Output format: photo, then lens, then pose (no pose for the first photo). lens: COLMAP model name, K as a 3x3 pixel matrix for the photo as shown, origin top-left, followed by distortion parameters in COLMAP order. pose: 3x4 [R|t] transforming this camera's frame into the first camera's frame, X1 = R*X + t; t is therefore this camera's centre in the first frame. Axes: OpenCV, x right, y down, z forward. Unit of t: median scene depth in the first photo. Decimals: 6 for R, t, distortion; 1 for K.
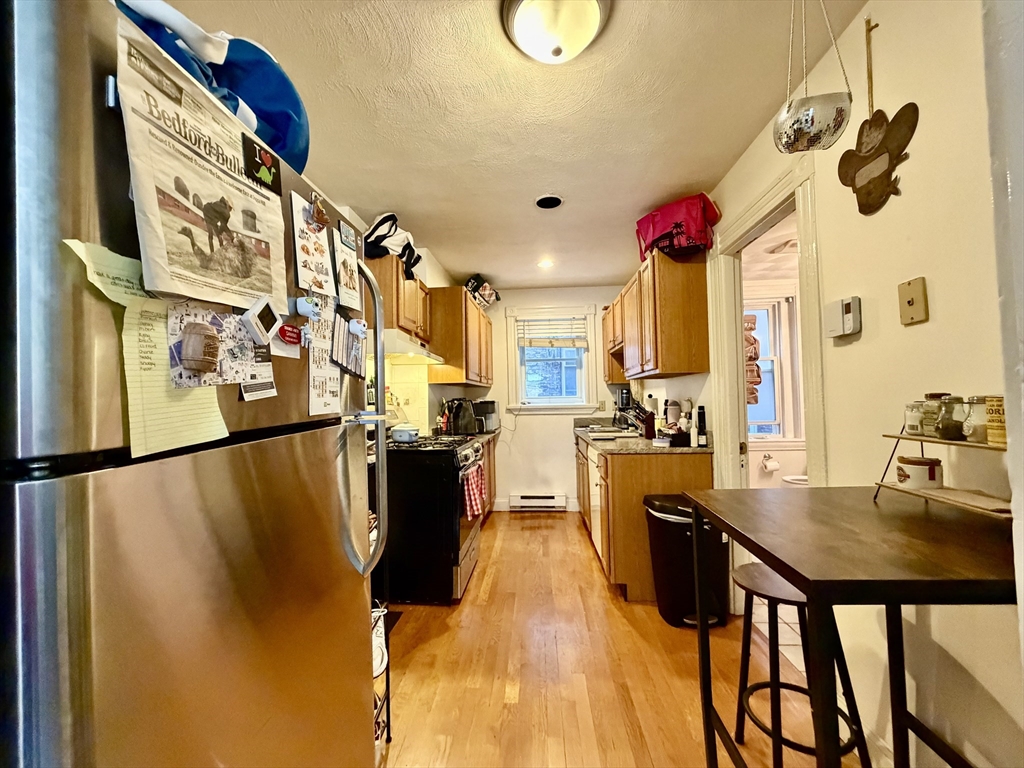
lens RADIAL K [[409.2, 0, 509.7], [0, 409.2, 384.1], [0, 0, 1]] dist [0.000710, 0.000510]
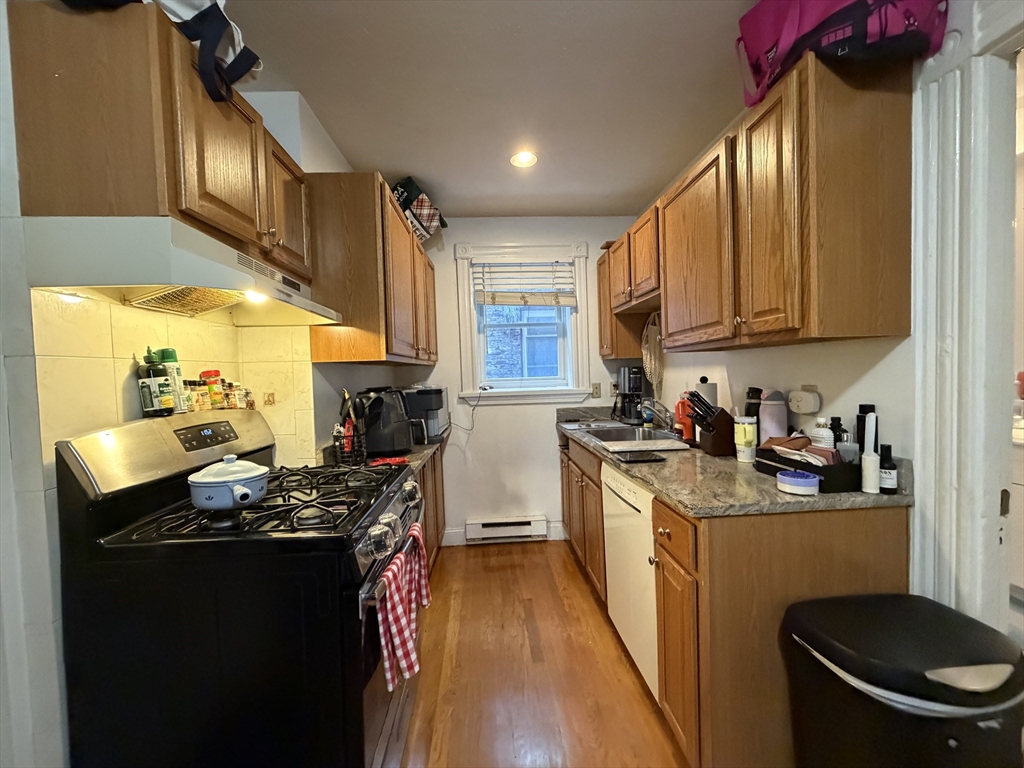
lens RADIAL K [[409.2, 0, 509.7], [0, 409.2, 384.1], [0, 0, 1]] dist [0.000710, 0.000510]
pose [[0.990649, -0.016960, 0.135378, -0.020046], [0.008164, 0.997834, 0.065267, -0.005665], [-0.136191, -0.063552, 0.988642, 0.408578]]
